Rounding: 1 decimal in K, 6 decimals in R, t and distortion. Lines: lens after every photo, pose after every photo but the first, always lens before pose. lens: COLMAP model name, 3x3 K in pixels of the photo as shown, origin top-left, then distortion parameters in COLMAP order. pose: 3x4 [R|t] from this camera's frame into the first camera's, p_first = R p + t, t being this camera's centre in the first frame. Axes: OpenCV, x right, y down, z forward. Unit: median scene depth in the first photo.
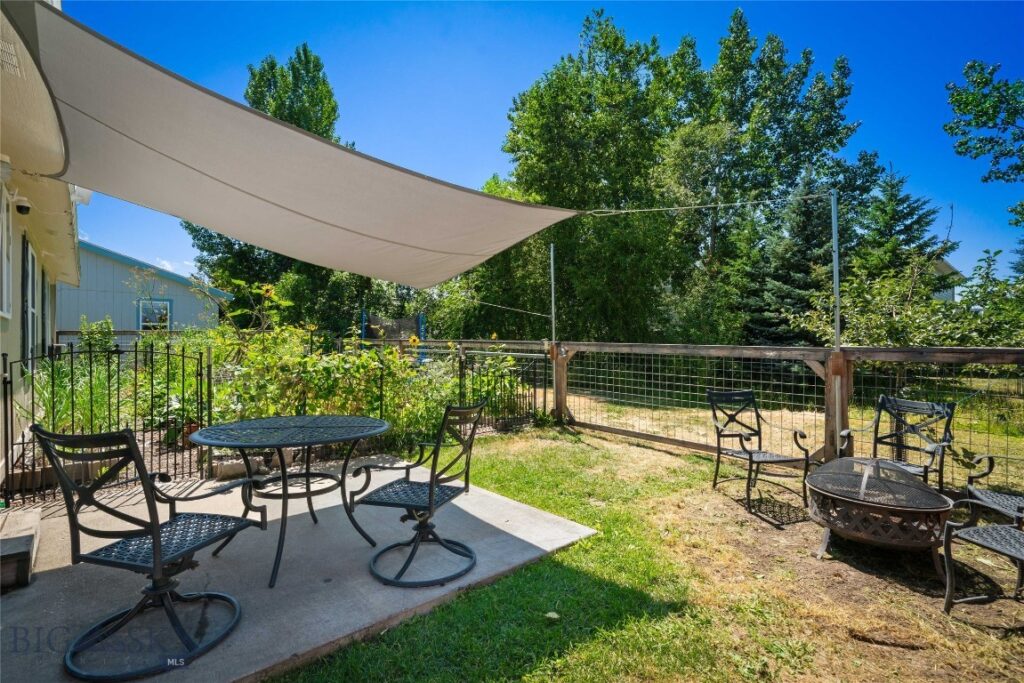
lens RADIAL K [[495.3, 0, 504.9], [0, 495.3, 342.4], [0, 0, 1]] dist [0.008602, -0.000448]
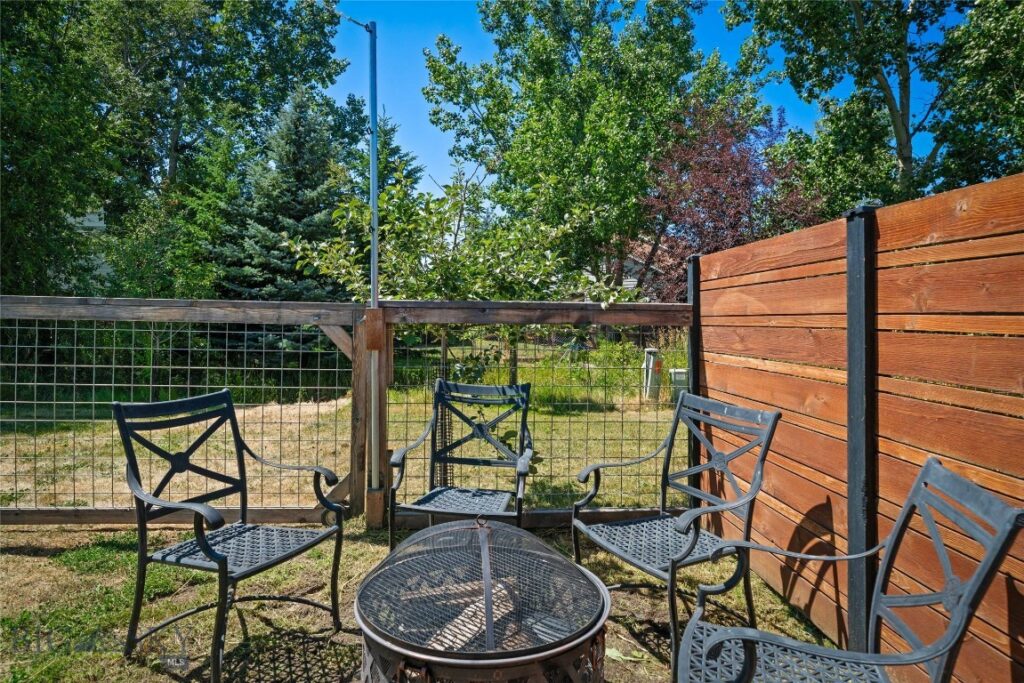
lens RADIAL K [[576.0, 0, 494.1], [0, 576.0, 311.1], [0, 0, 1]] dist [-0.001257, -0.000378]
pose [[0.624265, 0.010488, 0.781142, 0.098057], [-0.002118, 0.999929, -0.011732, 0.012177], [-0.781210, 0.005670, 0.624243, 0.198121]]
